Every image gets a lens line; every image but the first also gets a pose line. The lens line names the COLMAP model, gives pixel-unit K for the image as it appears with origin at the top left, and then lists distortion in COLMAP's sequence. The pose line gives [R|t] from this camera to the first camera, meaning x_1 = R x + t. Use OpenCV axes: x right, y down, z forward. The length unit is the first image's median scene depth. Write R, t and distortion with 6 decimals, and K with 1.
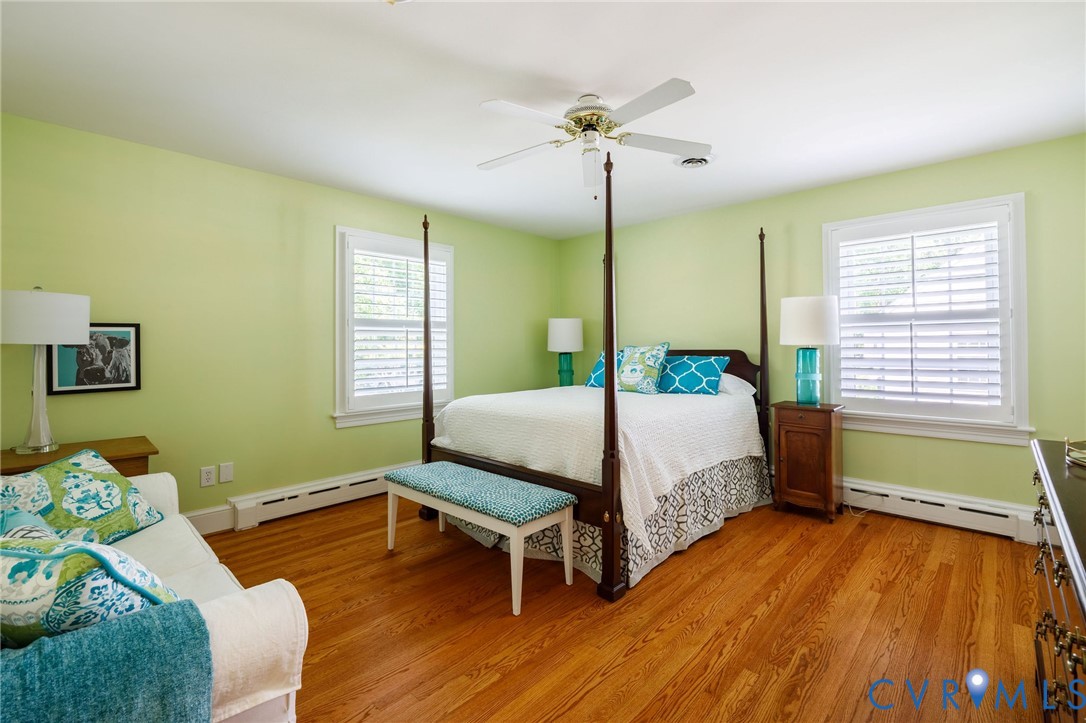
lens RADIAL K [[487.8, 0, 541.1], [0, 487.8, 344.5], [0, 0, 1]] dist [-0.000985, -0.000244]
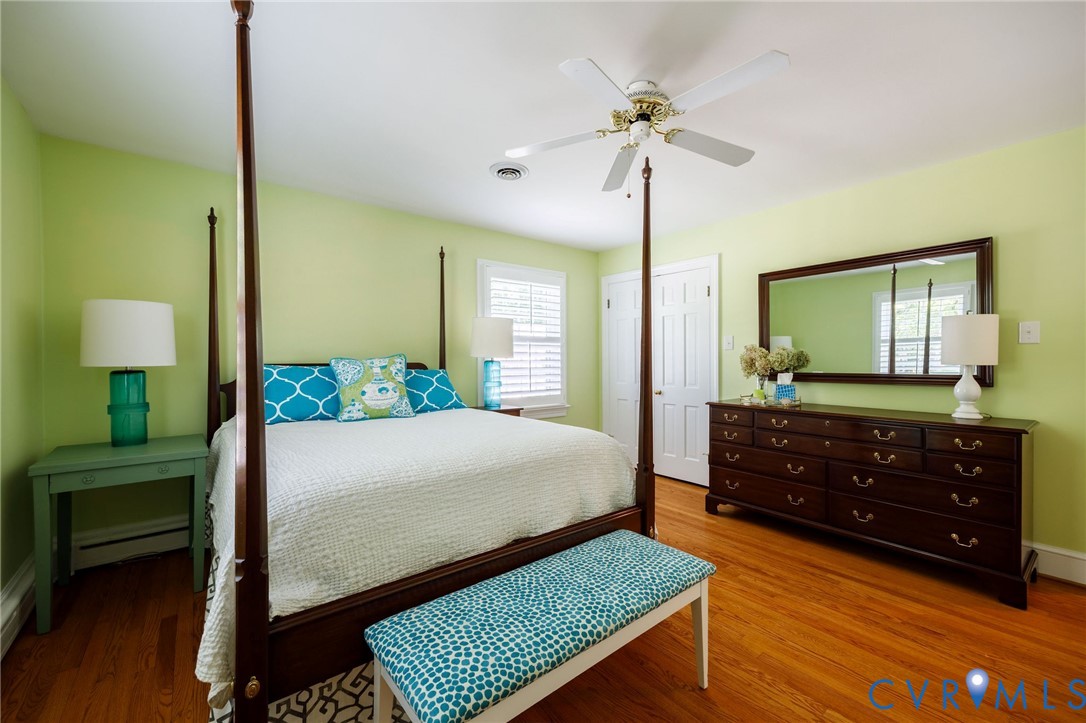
lens RADIAL K [[435.7, 0, 543.0], [0, 435.7, 361.5], [0, 0, 1]] dist [0.000282, -0.000008]
pose [[0.142127, -0.001308, 0.989848, -0.540003], [-0.003168, 0.999993, 0.001776, 0.007859], [-0.989843, -0.003389, 0.142122, 0.780601]]
